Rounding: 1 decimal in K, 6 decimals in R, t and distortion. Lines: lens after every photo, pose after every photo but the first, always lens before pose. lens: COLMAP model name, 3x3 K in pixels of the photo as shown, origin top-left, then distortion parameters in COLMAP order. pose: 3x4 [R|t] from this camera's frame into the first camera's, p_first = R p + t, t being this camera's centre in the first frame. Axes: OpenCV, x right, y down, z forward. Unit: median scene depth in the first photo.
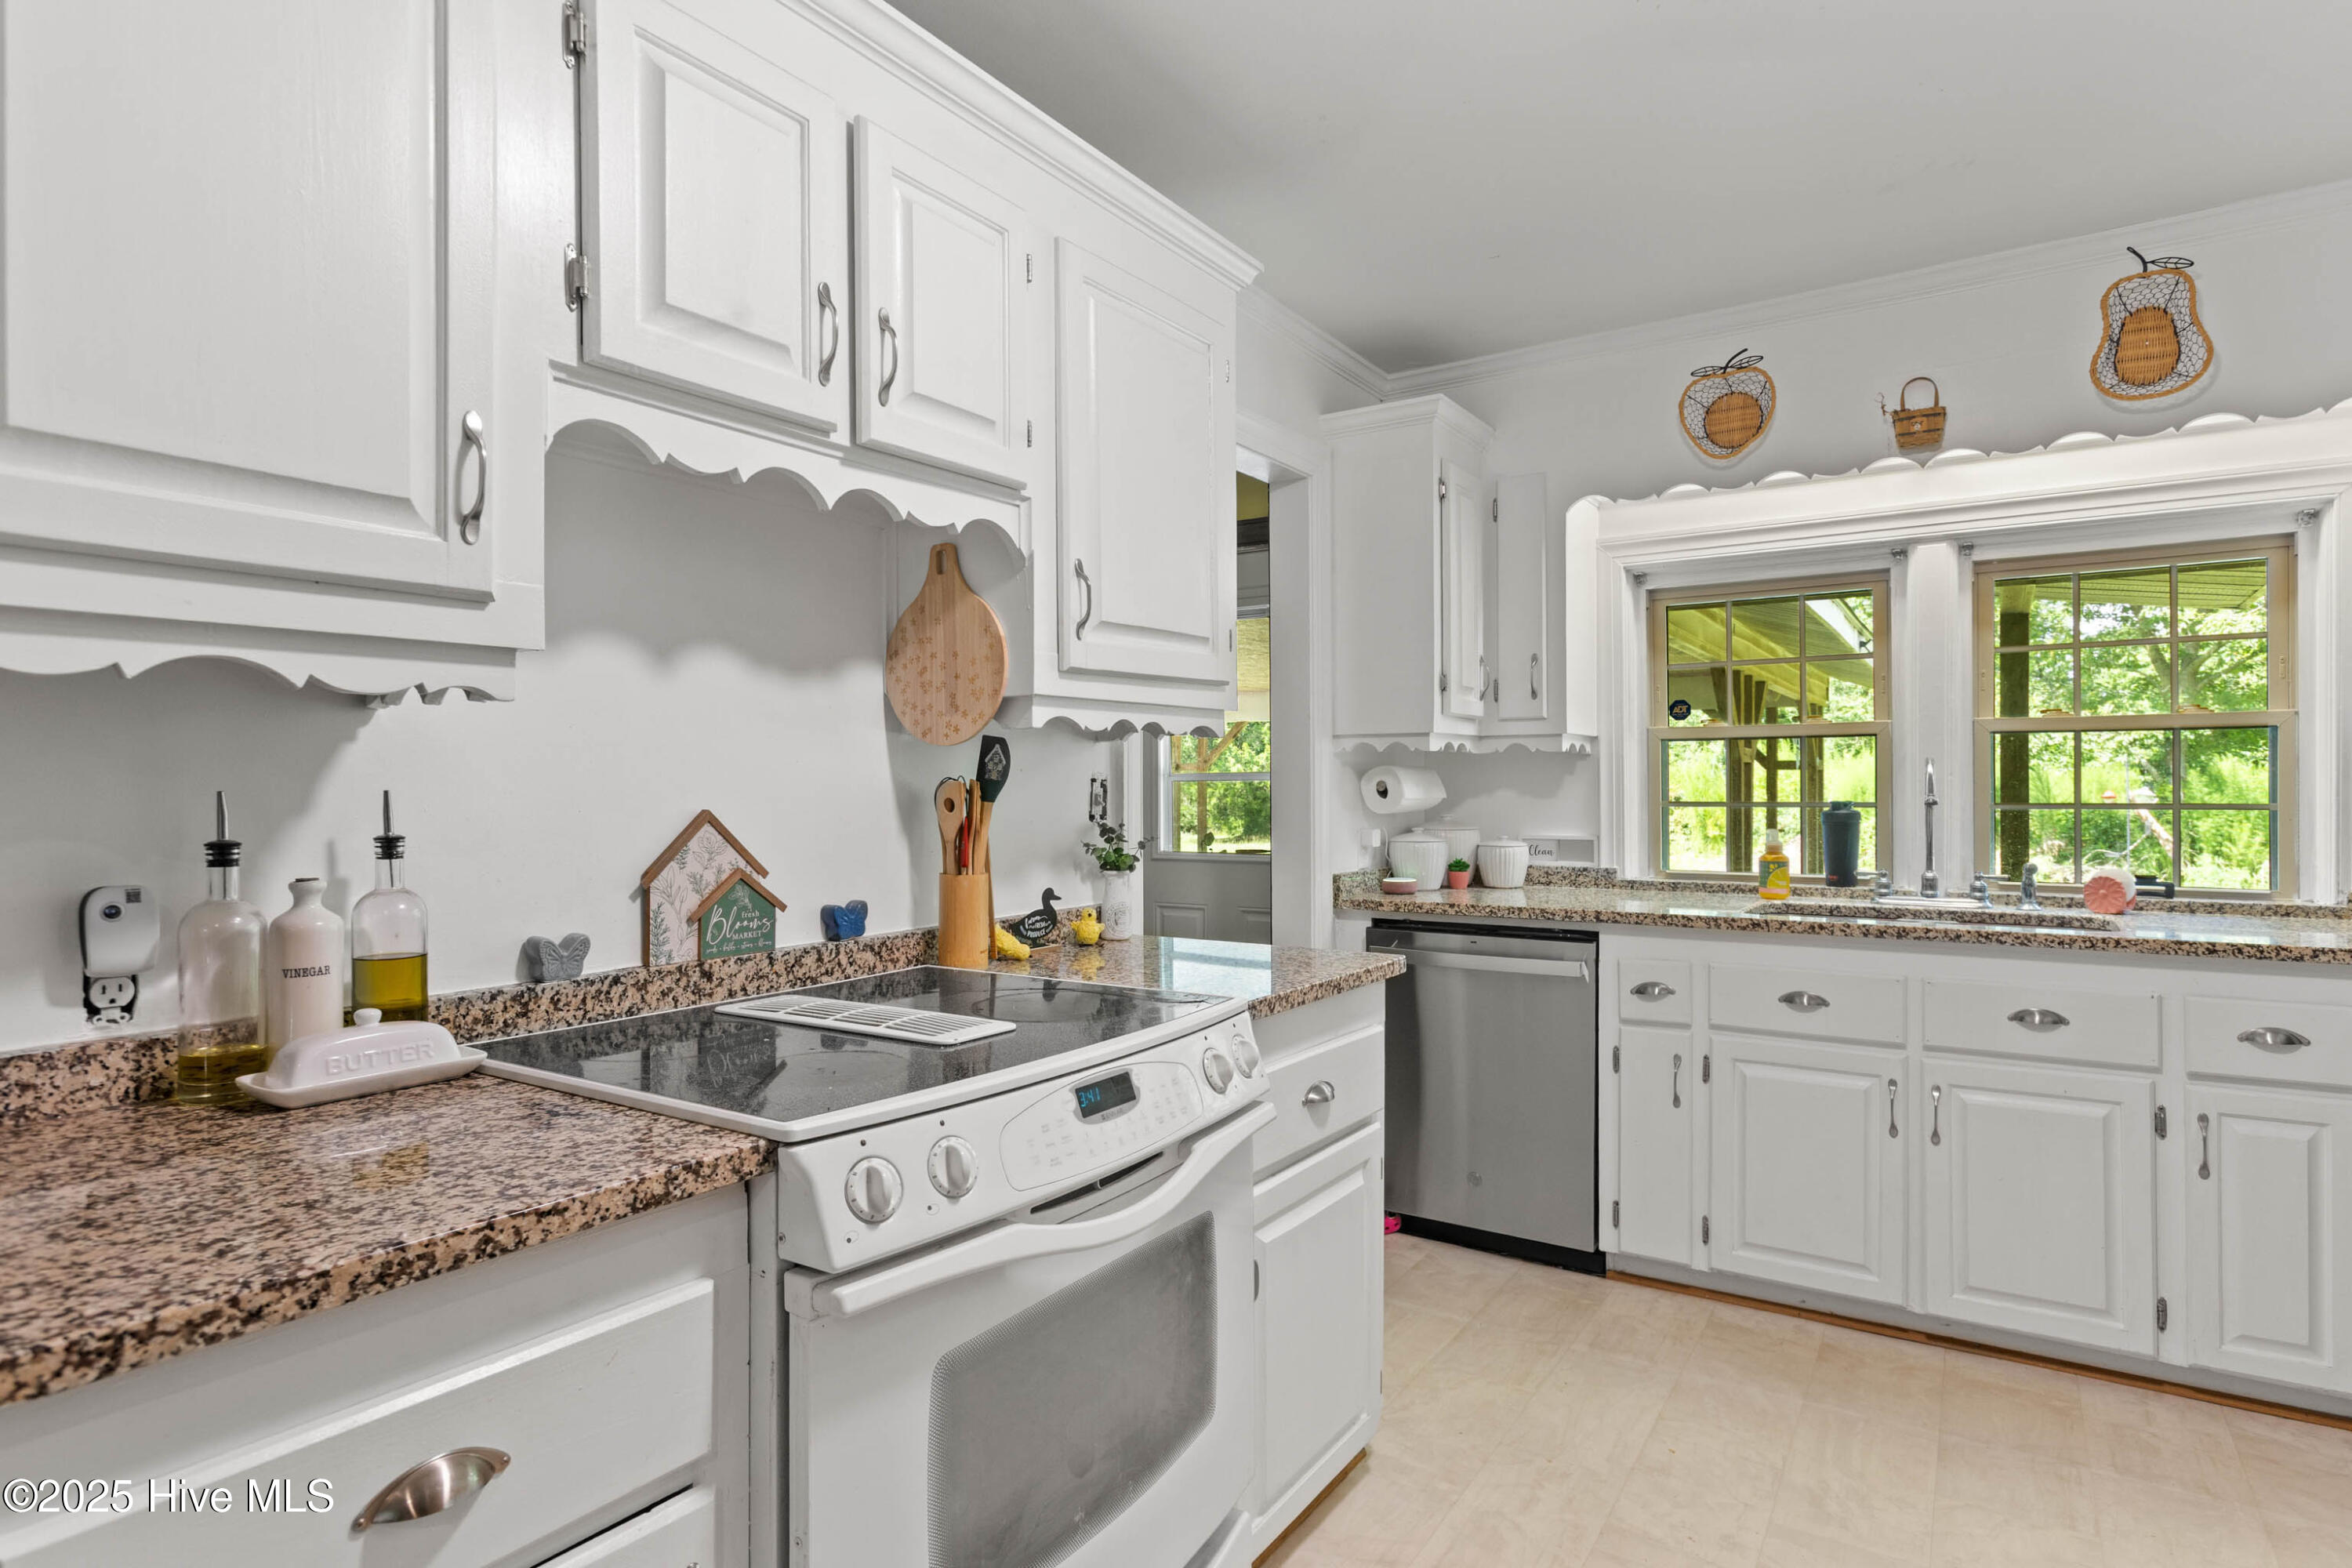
lens RADIAL K [[1243.9, 0, 1193.0], [0, 1243.9, 789.9], [0, 0, 1]] dist [-0.005230, 0.008899]
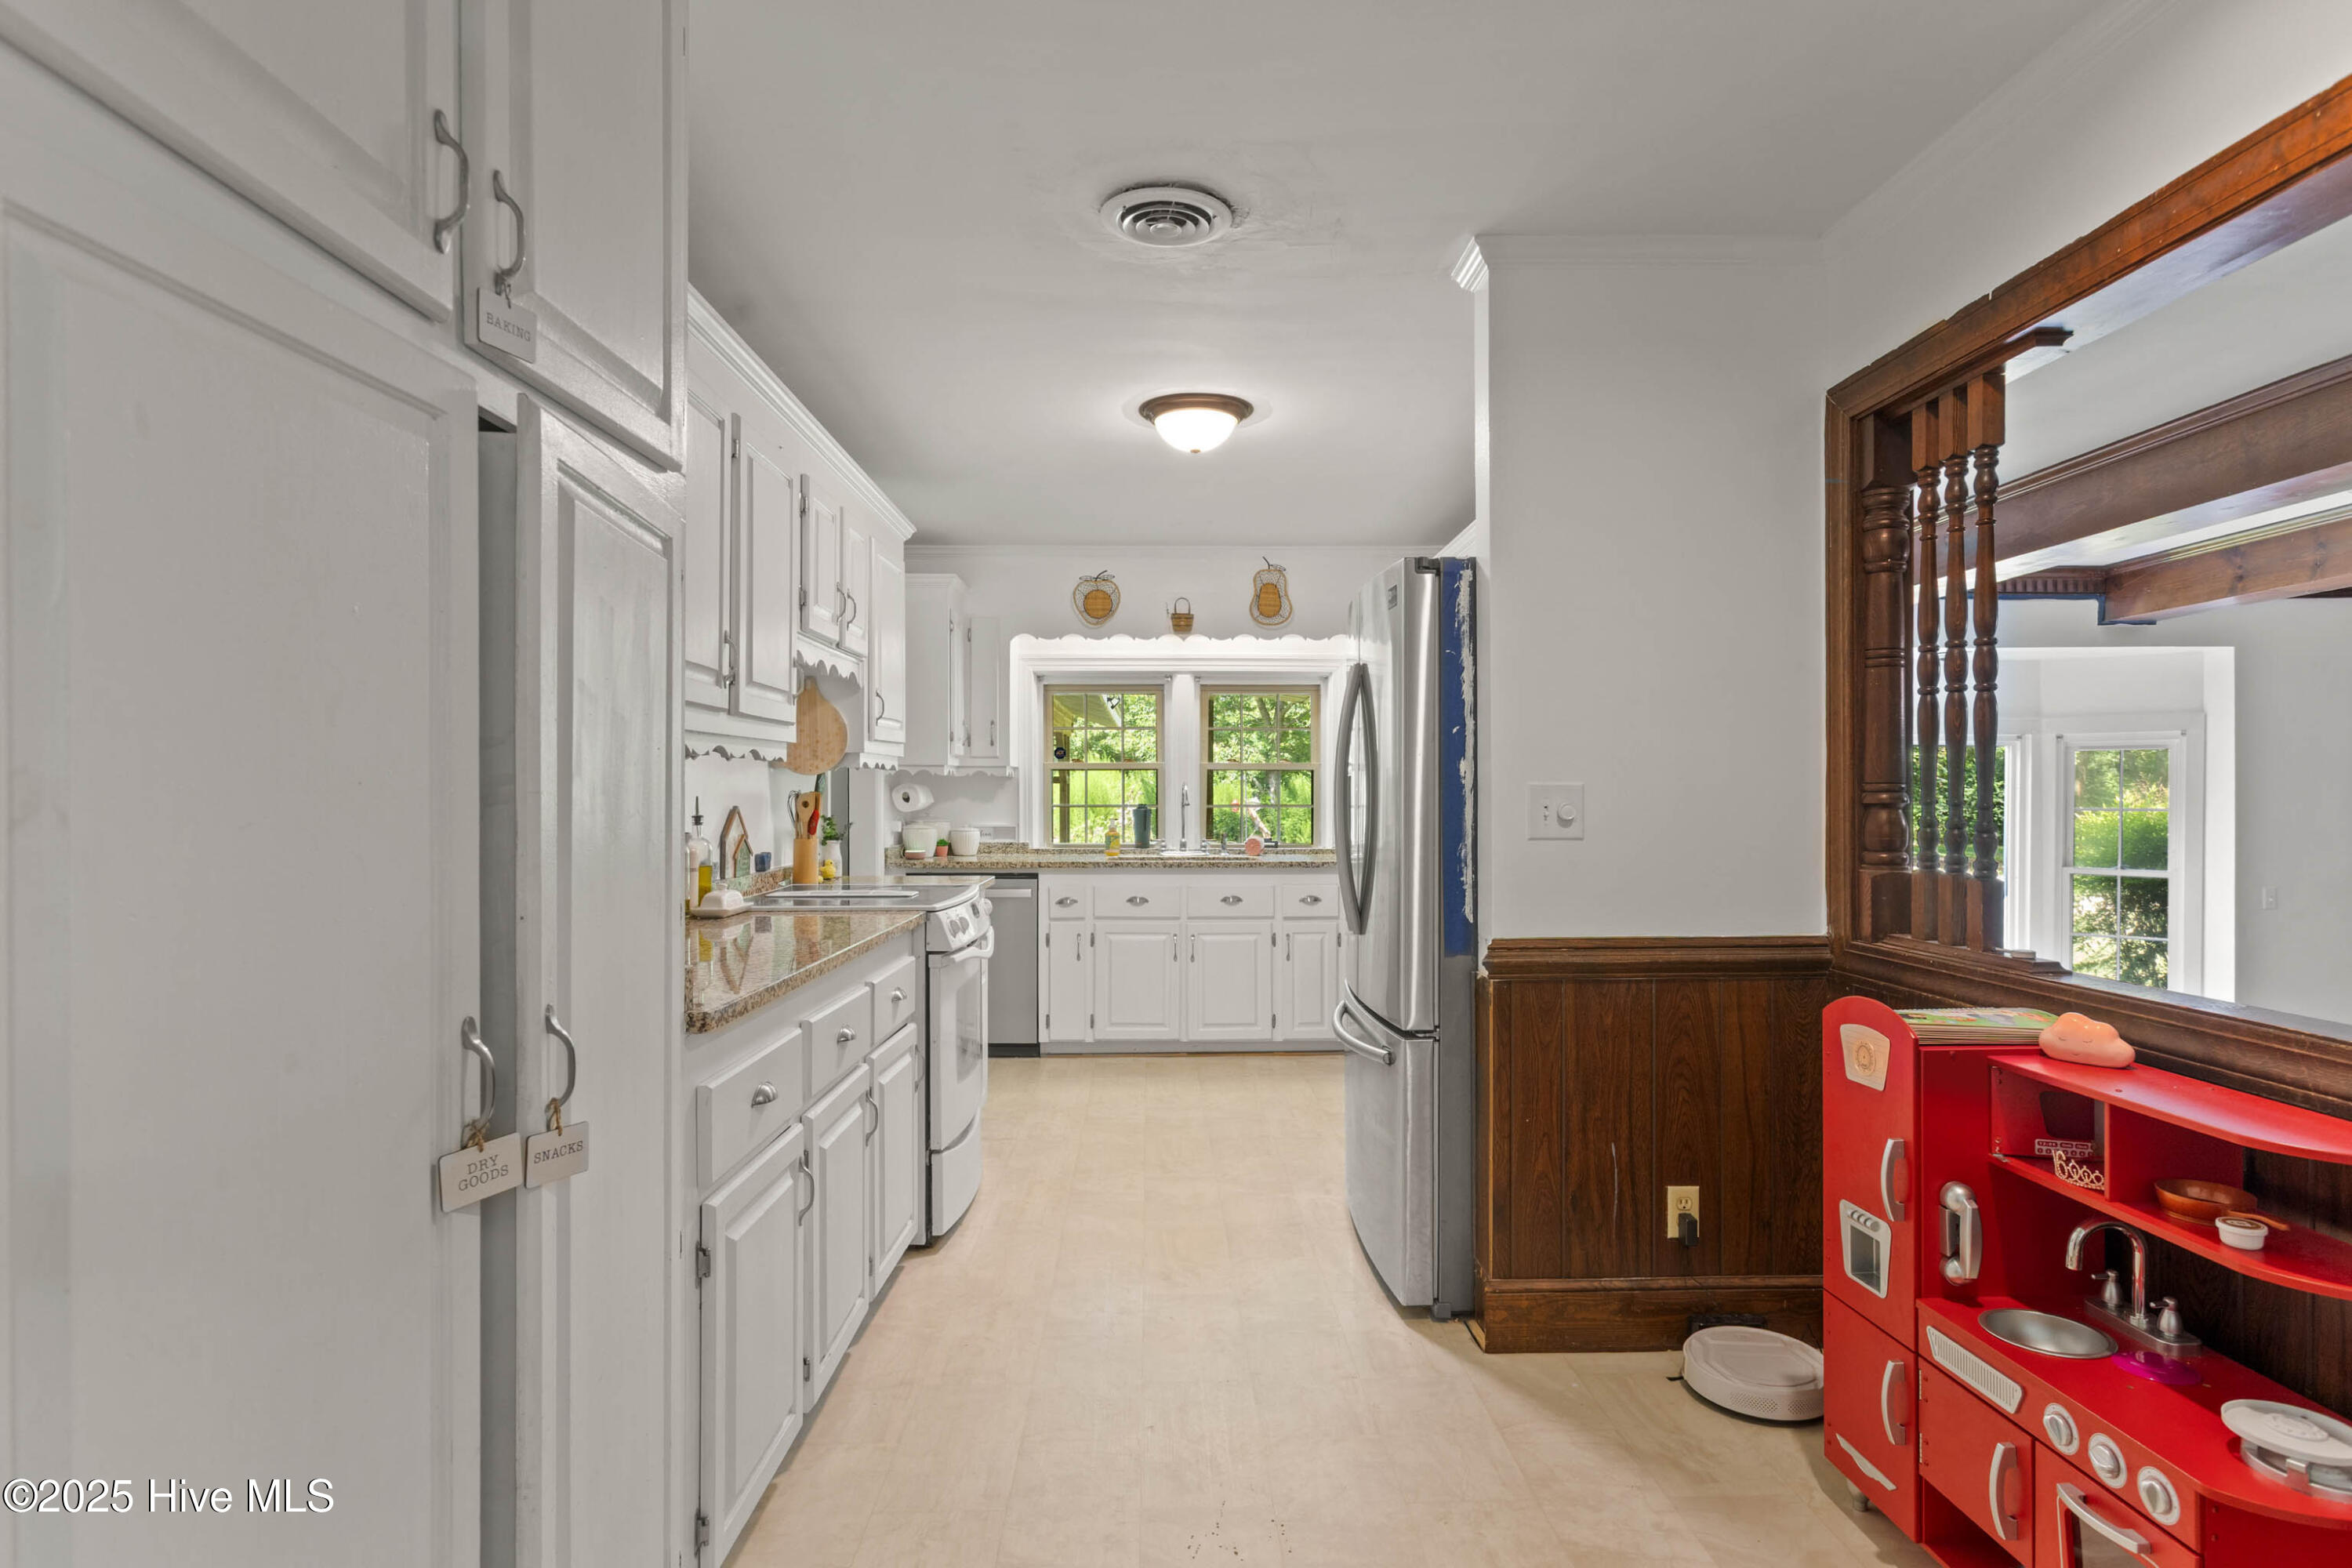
lens RADIAL K [[1243.9, 0, 1181.8], [0, 1243.9, 804.6], [0, 0, 1]] dist [-0.005230, 0.008899]
pose [[0.826040, -0.000152, 0.563612, -0.552980], [-0.003039, 0.999984, 0.004724, 0.000958], [-0.563603, -0.005615, 0.826026, -0.673758]]
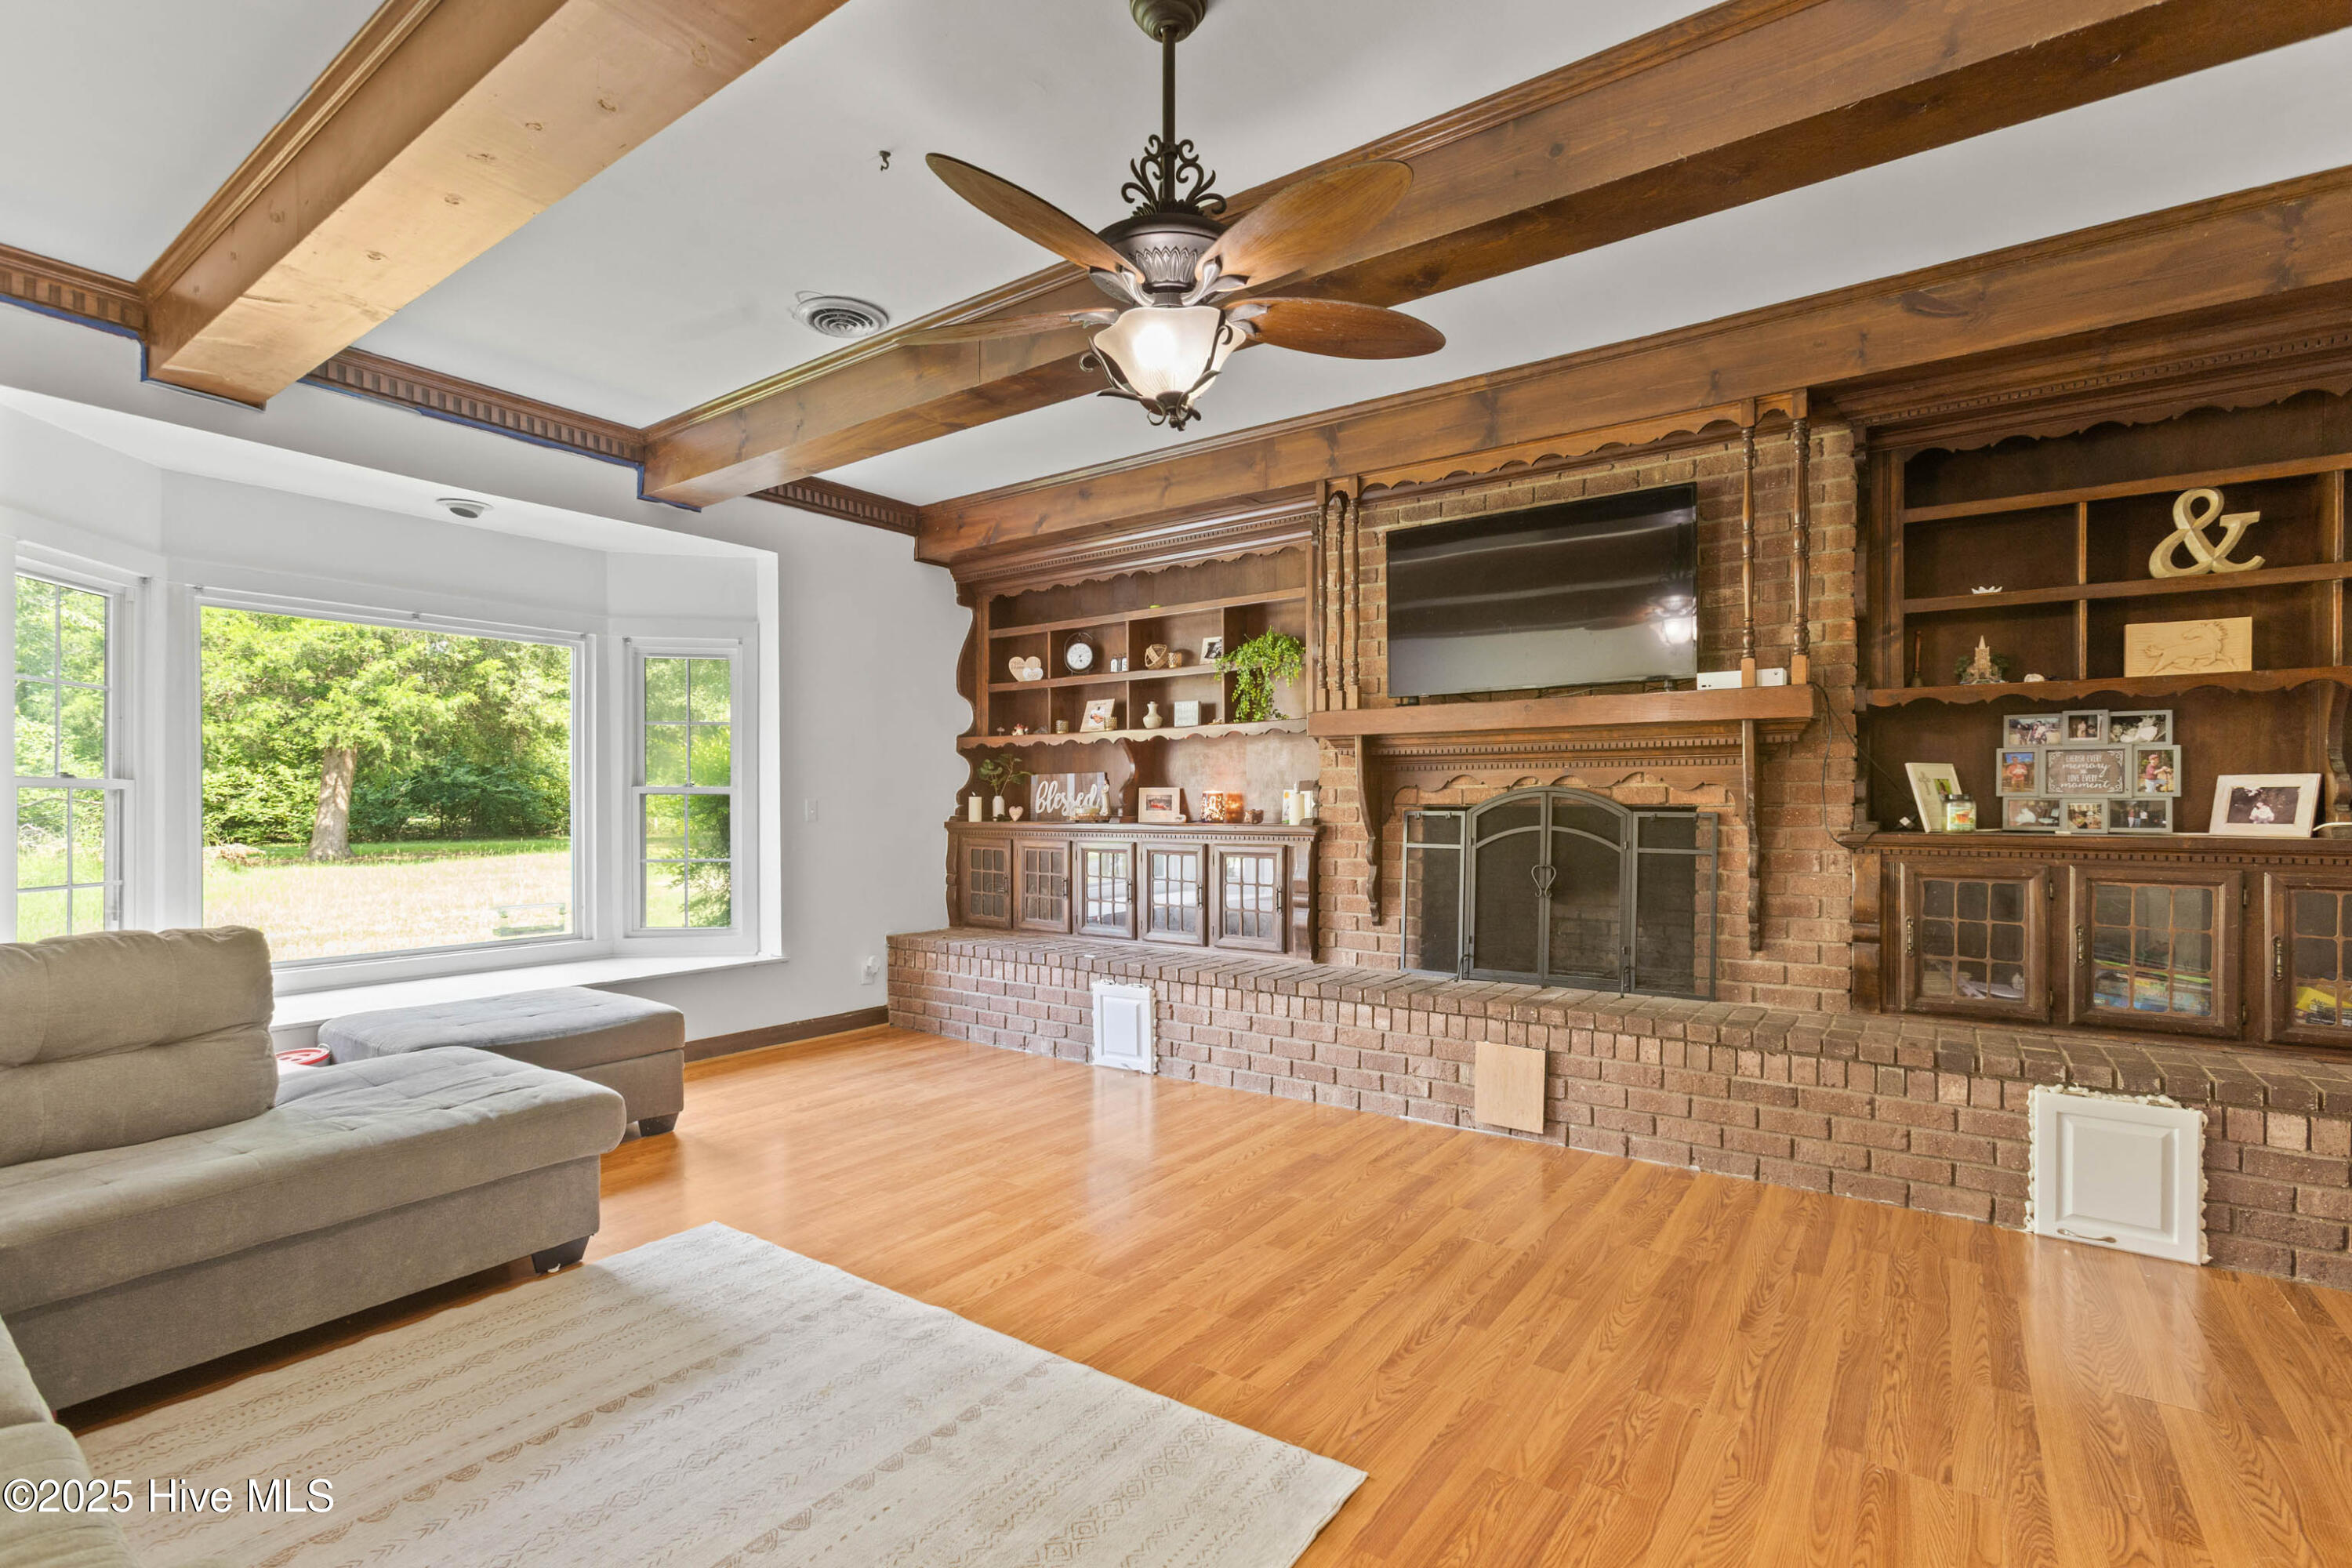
lens RADIAL K [[1071.7, 0, 1186.3], [0, 1071.7, 806.4], [0, 0, 1]] dist [0.003940, 0.000964]
pose [[0.047676, 0.003872, 0.998855, 0.447990], [0.001896, 0.999990, -0.003967, 0.181228], [-0.998861, 0.002083, 0.047669, -0.697470]]
